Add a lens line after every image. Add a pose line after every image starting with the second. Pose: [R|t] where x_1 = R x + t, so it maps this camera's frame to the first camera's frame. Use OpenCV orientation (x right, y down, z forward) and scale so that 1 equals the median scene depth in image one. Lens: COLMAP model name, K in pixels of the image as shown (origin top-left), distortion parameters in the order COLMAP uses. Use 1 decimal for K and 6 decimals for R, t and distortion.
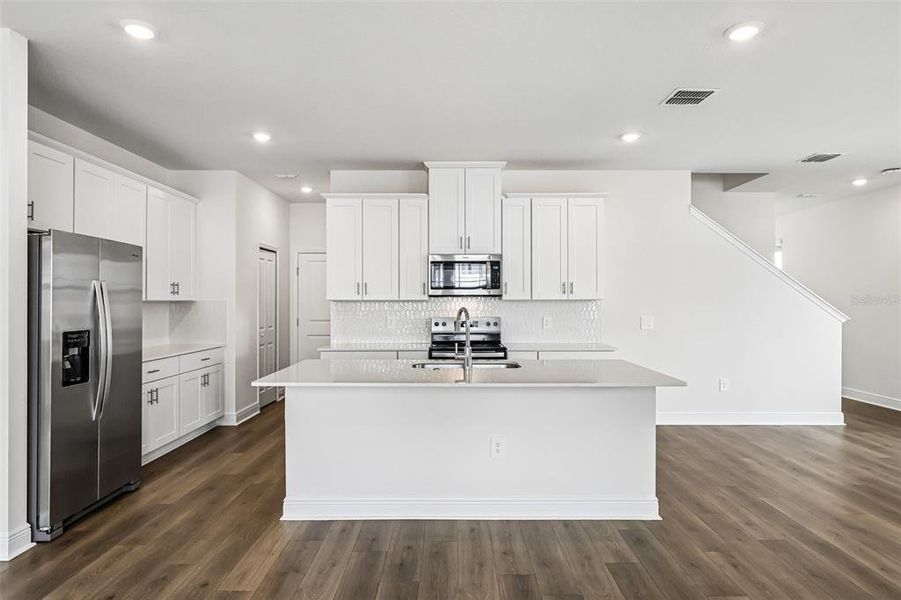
lens RADIAL K [[532.7, 0, 450.5], [0, 532.7, 300.0], [0, 0, 1]] dist [-0.004295, -0.001595]
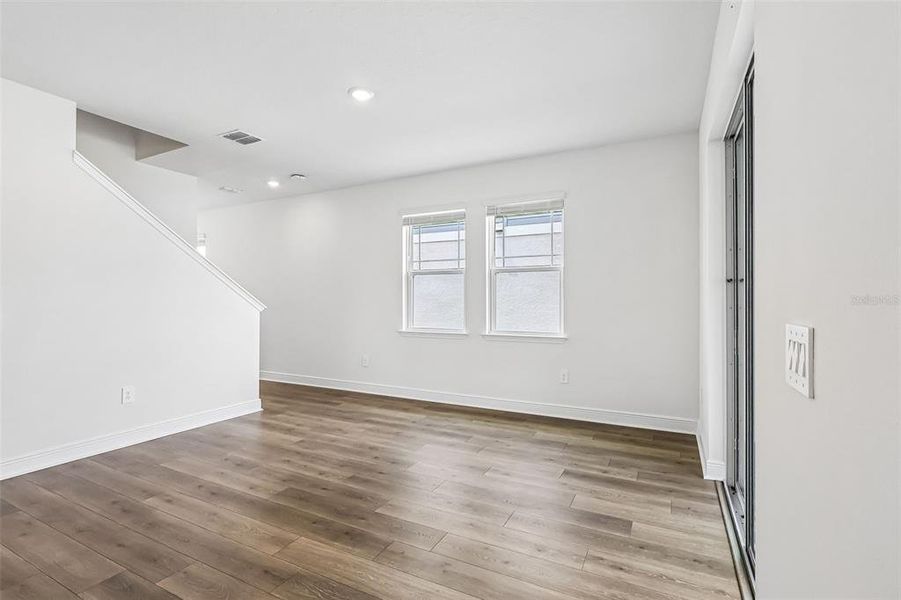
lens RADIAL K [[427.2, 0, 454.0], [0, 427.2, 297.4], [0, 0, 1]] dist [-0.021580, 0.000314]
pose [[0.471680, 0.004596, 0.881758, 0.199842], [-0.003055, 0.999989, -0.003577, 0.020266], [-0.881765, -0.001007, 0.471688, 0.296834]]
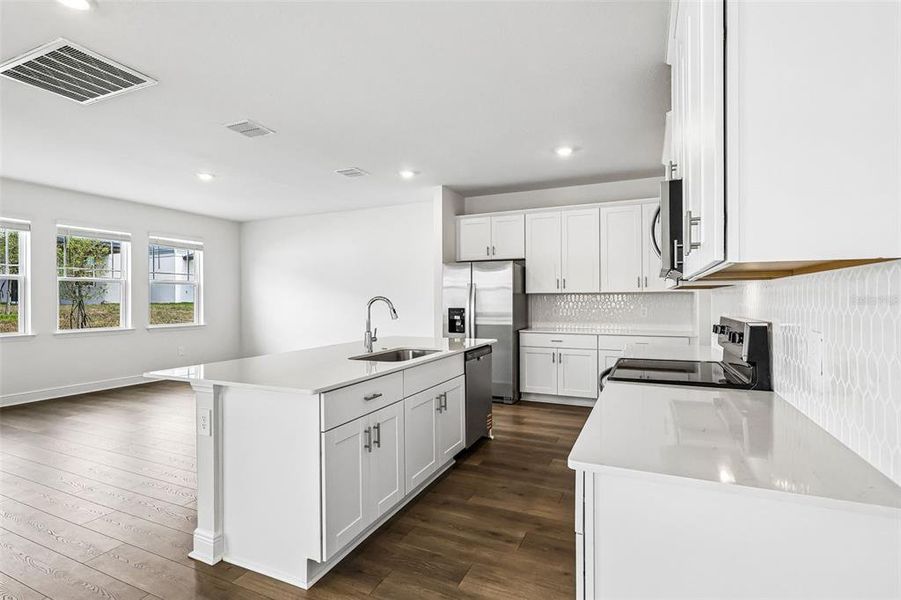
lens RADIAL K [[418.4, 0, 461.9], [0, 418.4, 298.3], [0, 0, 1]] dist [0.002653, 0.000428]
pose [[-0.392572, -0.000603, -0.919721, 1.881907], [0.011345, 0.999921, -0.005499, 0.028430], [0.919651, -0.012593, -0.392534, 2.207350]]
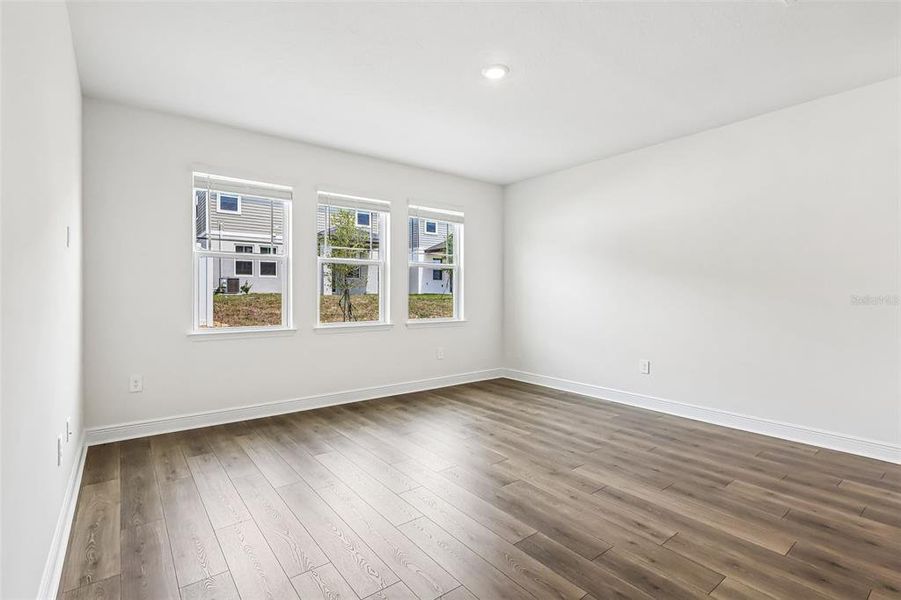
lens RADIAL K [[427.2, 0, 454.0], [0, 427.2, 297.4], [0, 0, 1]] dist [-0.021580, 0.000314]
pose [[-0.789762, 0.005087, -0.613392, 1.794719], [0.002598, 0.999984, 0.004949, 0.030411], [0.613408, 0.002315, -0.789763, 2.039504]]
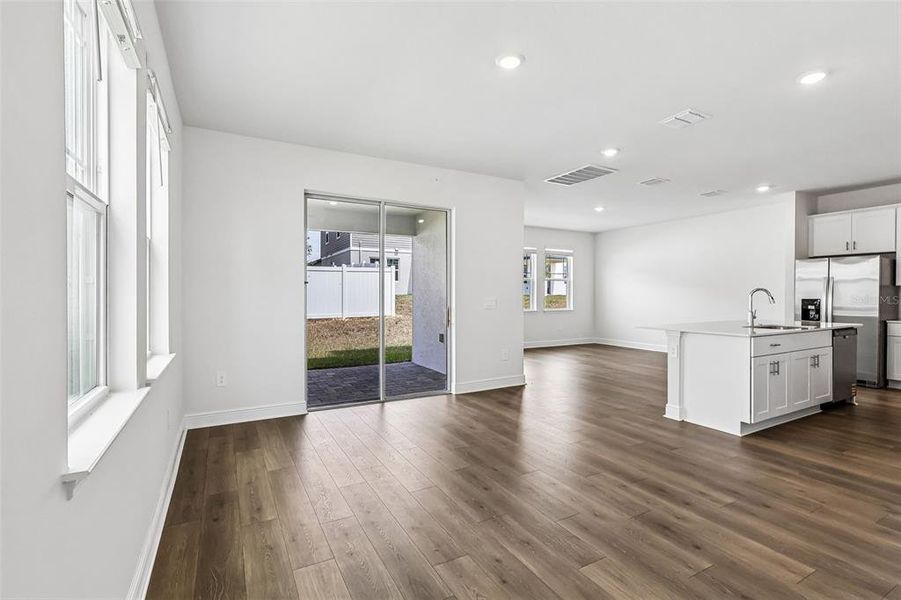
lens RADIAL K [[427.2, 0, 454.0], [0, 427.2, 297.4], [0, 0, 1]] dist [-0.021580, 0.000314]
pose [[-0.873949, 0.003829, -0.486003, 2.051435], [0.003684, 0.999992, 0.001254, 0.031563], [0.486004, -0.000694, -0.873956, 2.249291]]
